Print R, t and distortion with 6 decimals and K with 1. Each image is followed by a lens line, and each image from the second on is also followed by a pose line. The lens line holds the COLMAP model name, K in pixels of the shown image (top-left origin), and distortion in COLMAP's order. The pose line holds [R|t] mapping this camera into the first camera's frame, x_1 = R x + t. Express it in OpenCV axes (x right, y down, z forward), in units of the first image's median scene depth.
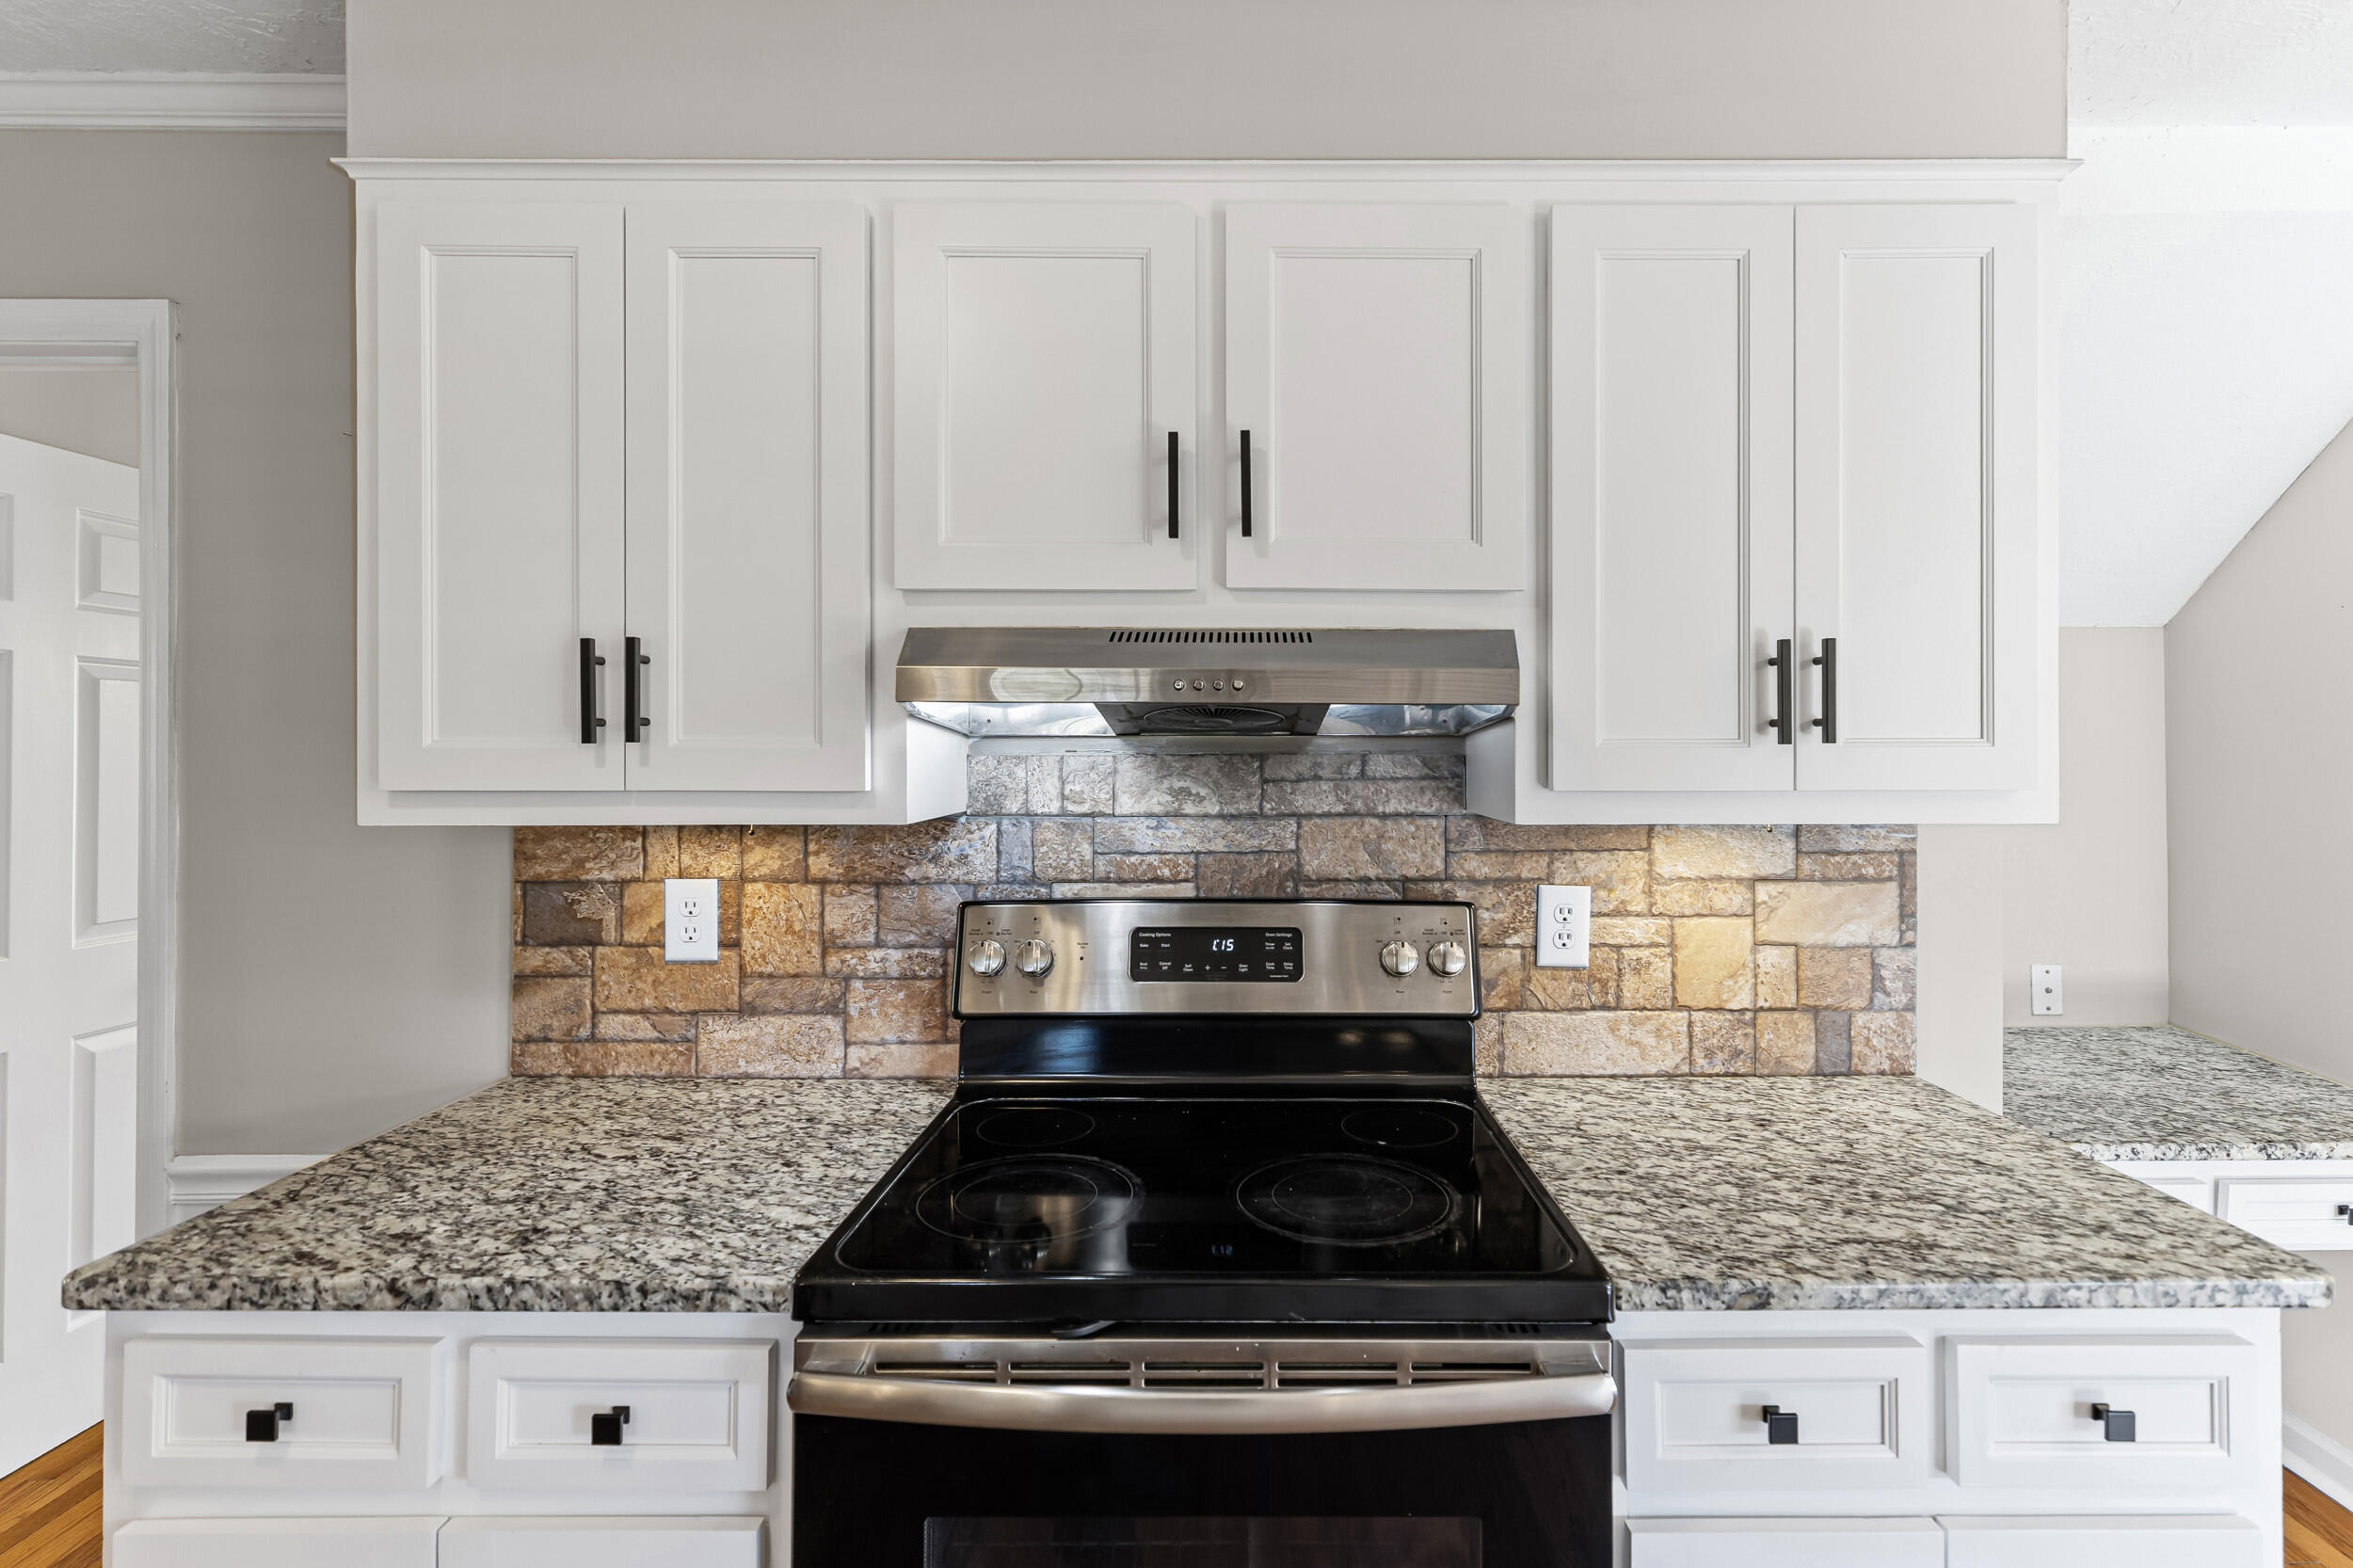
lens RADIAL K [[1037.7, 0, 1181.9], [0, 1037.7, 760.8], [0, 0, 1]] dist [0.000966, 0.000297]
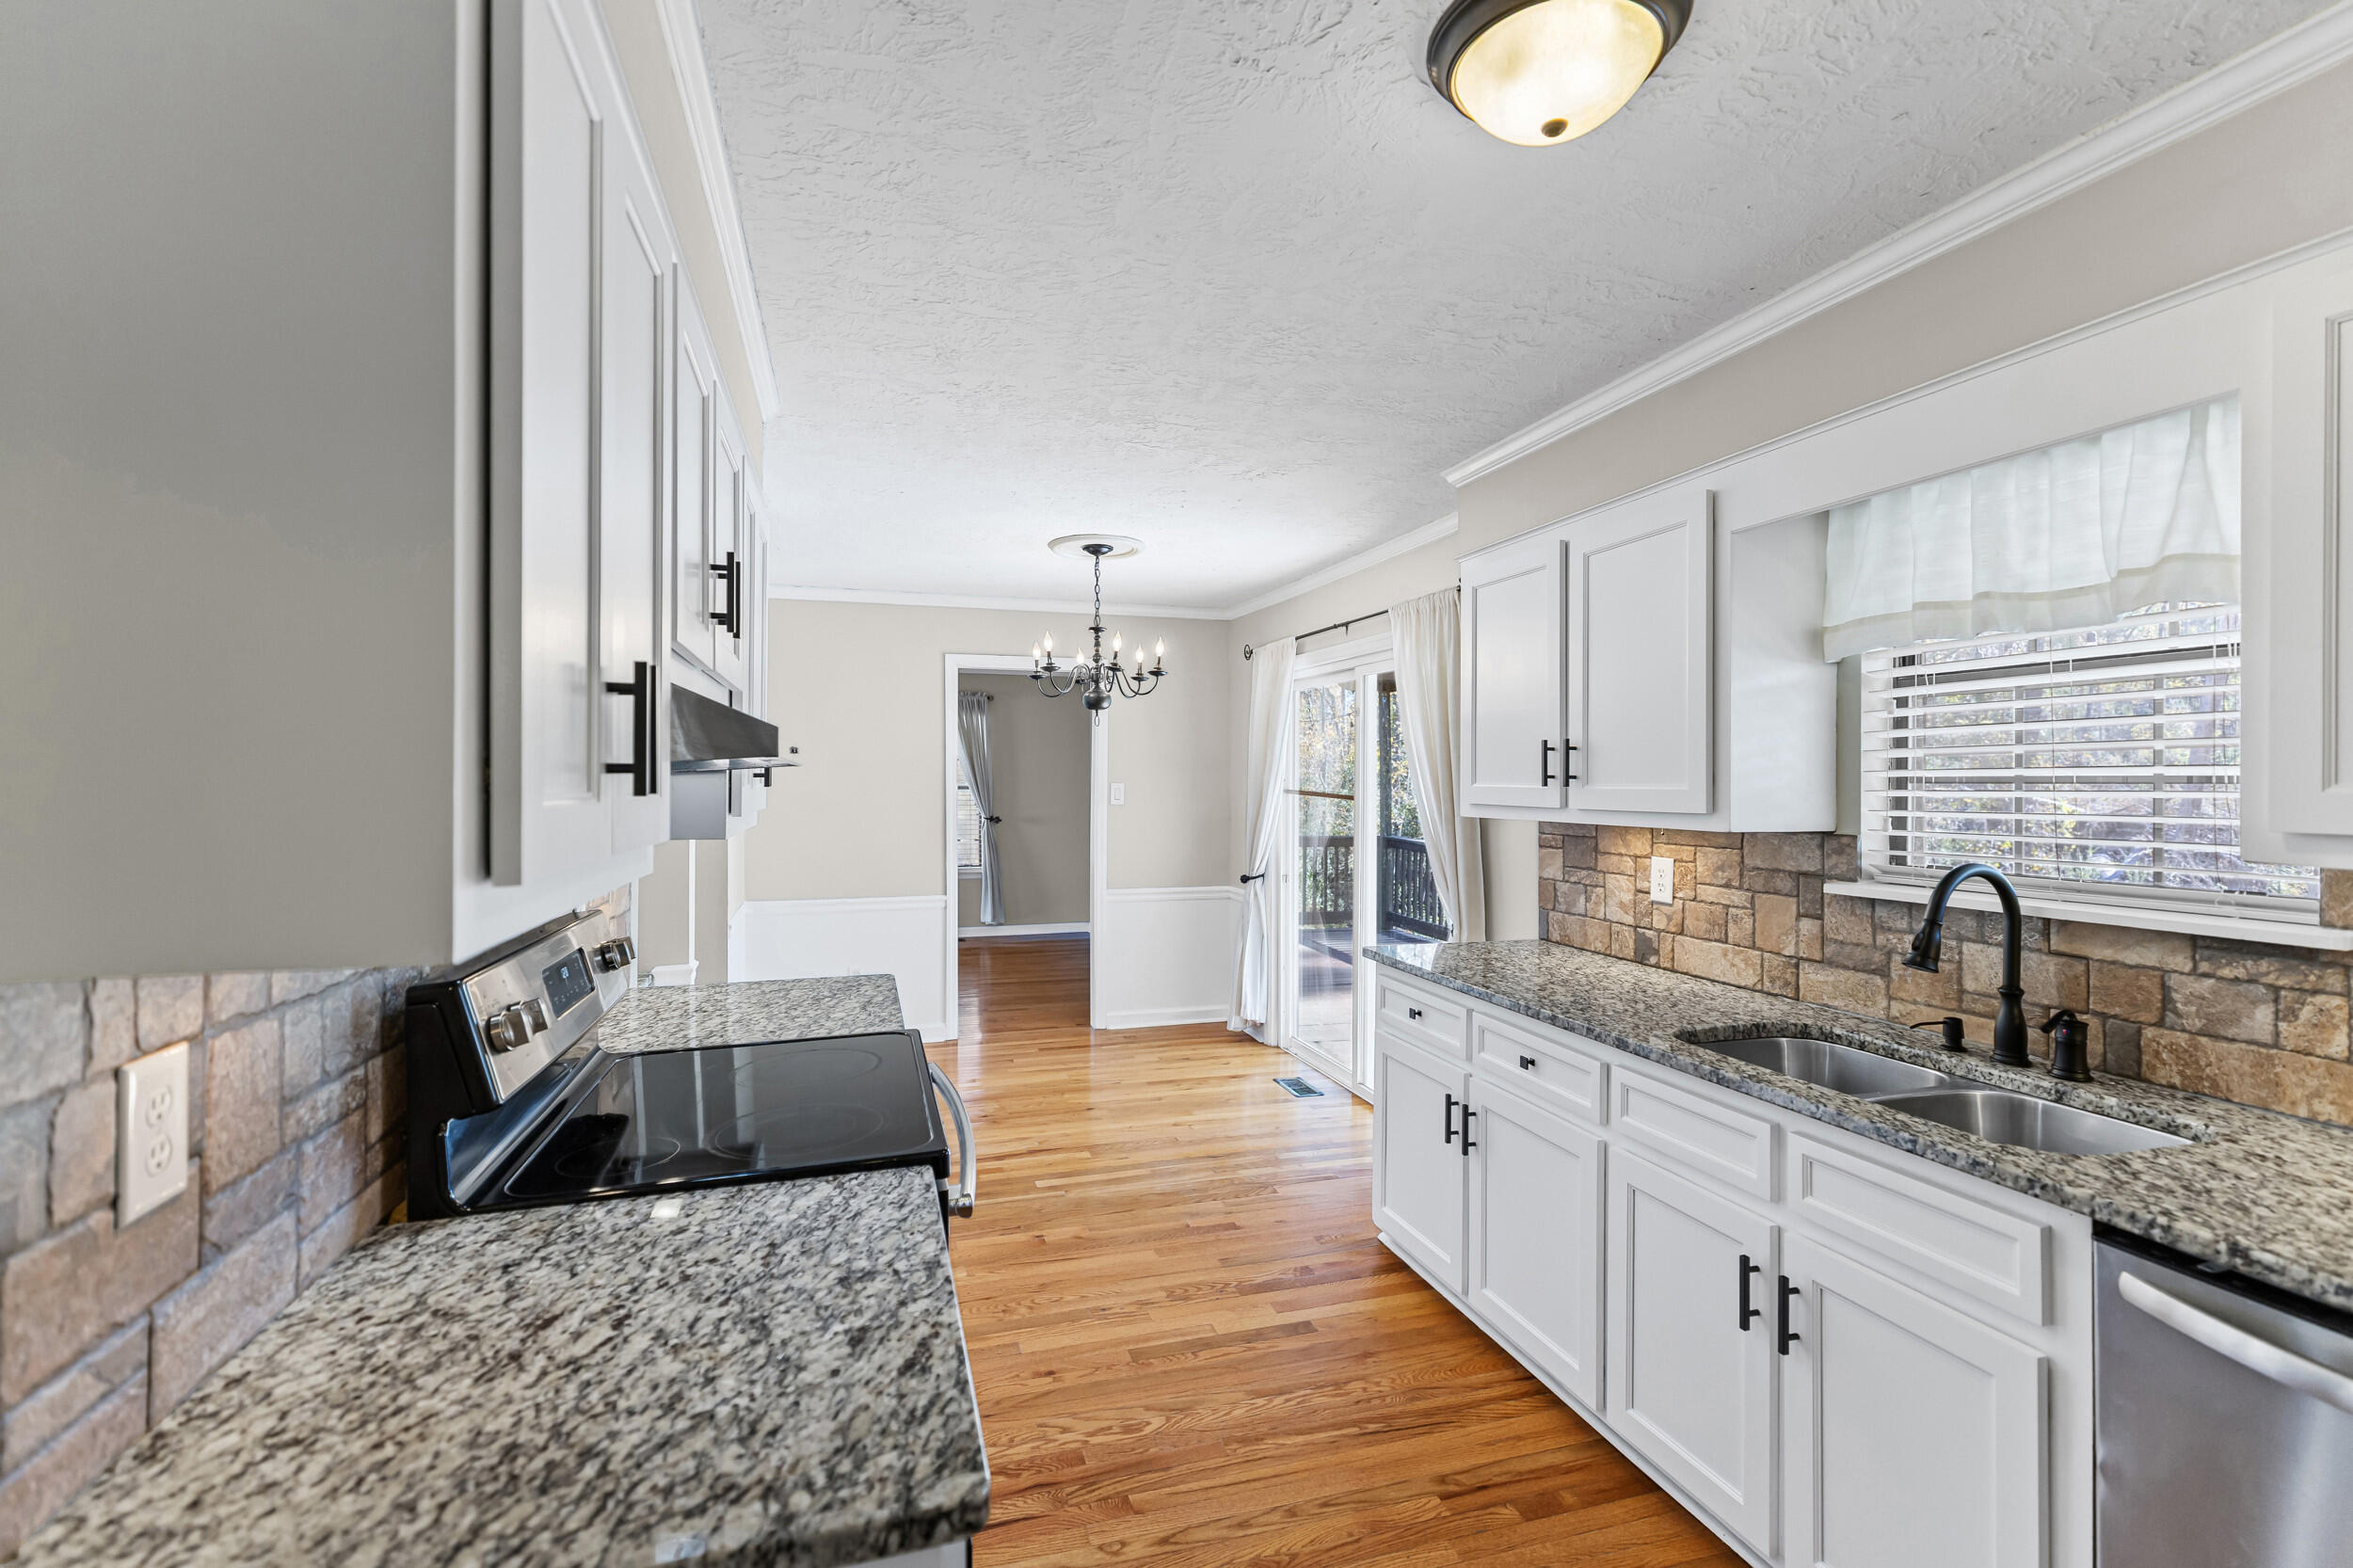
lens RADIAL K [[1037.7, 0, 1174.9], [0, 1037.7, 779.5], [0, 0, 1]] dist [0.000966, 0.000297]
pose [[-0.284386, 0.001938, 0.958708, -1.541157], [0.003878, 0.999992, -0.000871, -0.031146], [-0.958702, 0.003470, -0.284391, 0.892546]]
